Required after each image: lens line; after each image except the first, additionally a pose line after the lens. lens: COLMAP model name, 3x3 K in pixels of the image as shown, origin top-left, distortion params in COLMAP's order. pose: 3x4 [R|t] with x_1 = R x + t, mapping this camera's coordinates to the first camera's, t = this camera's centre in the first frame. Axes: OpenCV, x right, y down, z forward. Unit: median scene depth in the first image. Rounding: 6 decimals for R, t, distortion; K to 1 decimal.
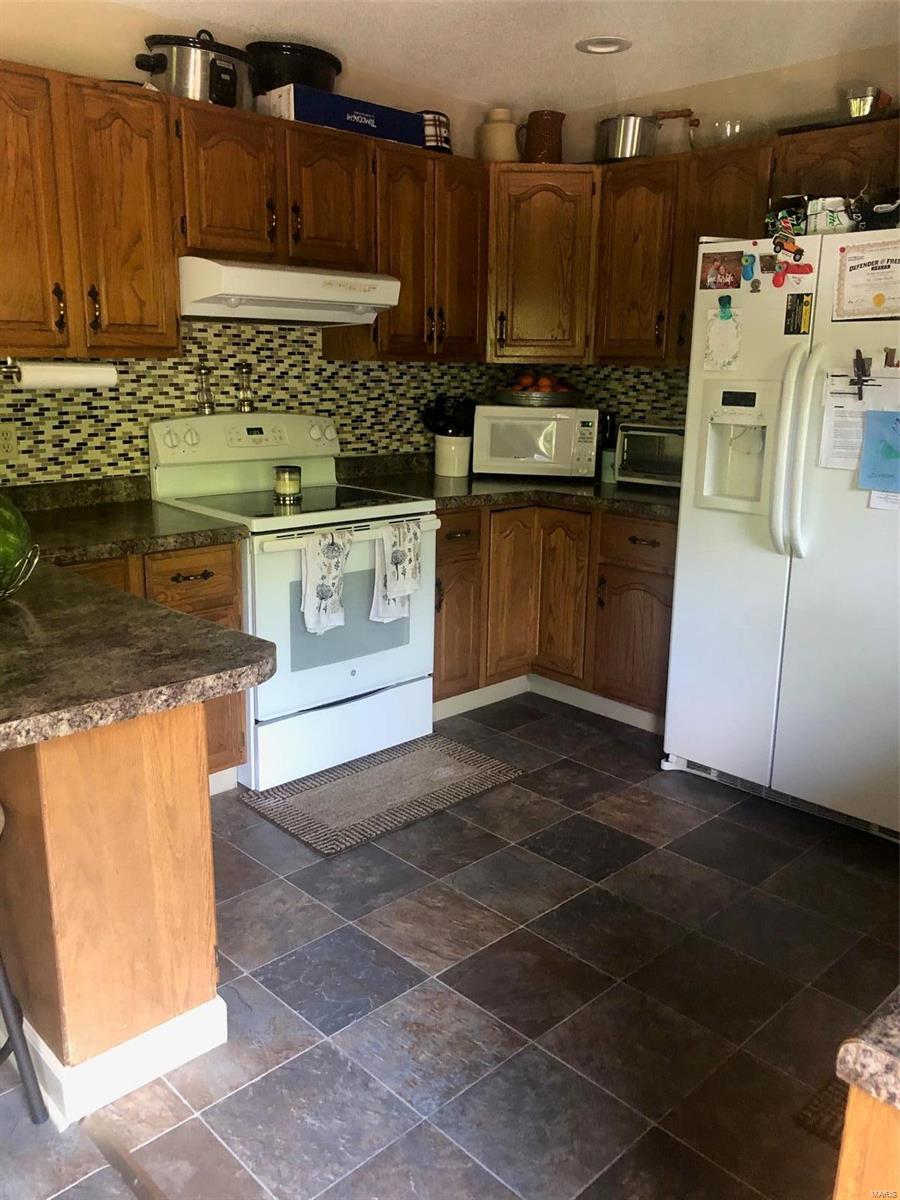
lens RADIAL K [[966.5, 0, 458.9], [0, 966.5, 600.8], [0, 0, 1]] dist [-0.013996, -0.003139]
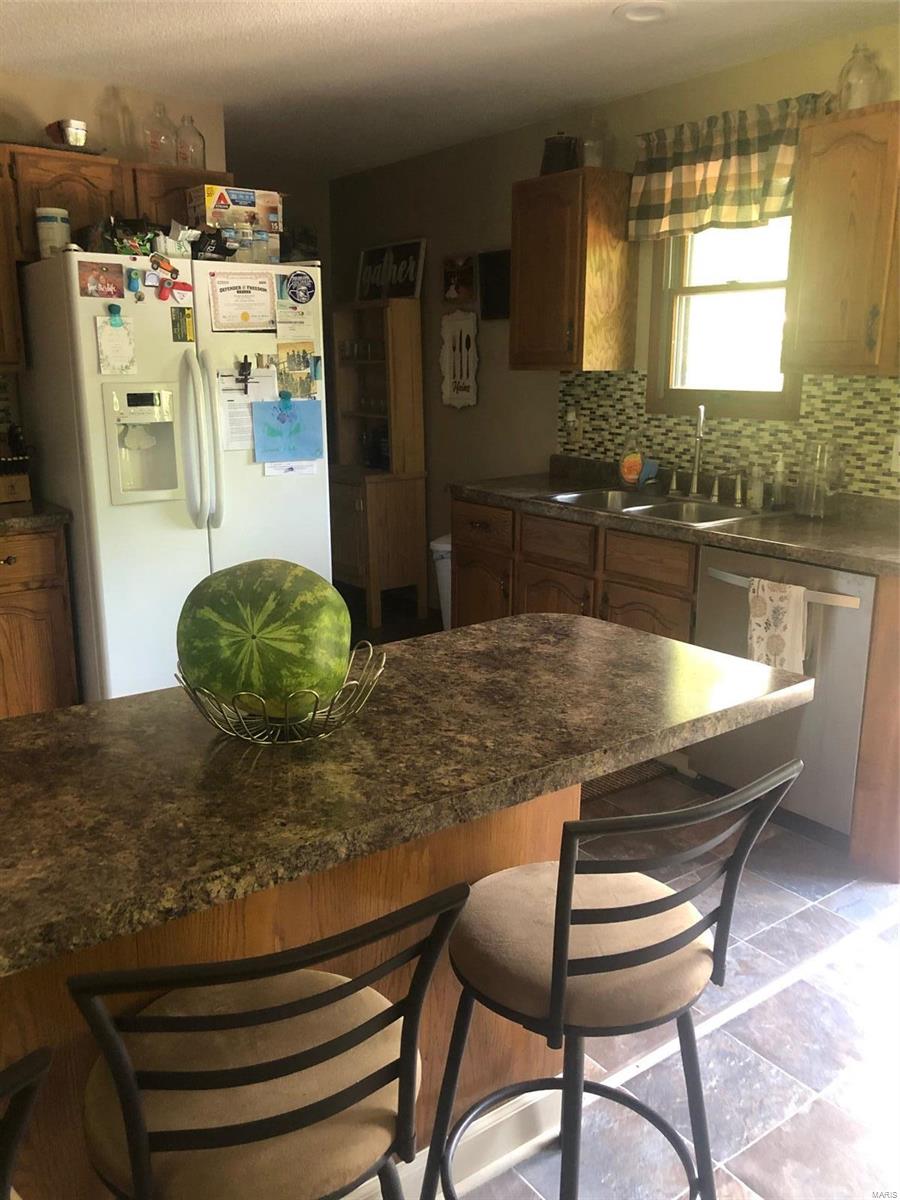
lens RADIAL K [[966.5, 0, 458.9], [0, 966.5, 600.8], [0, 0, 1]] dist [-0.013996, -0.003139]
pose [[0.150956, -0.249409, 0.956560, -0.836410], [0.237315, 0.948495, 0.209855, -0.150044], [-0.959632, 0.195327, 0.202370, 0.522483]]
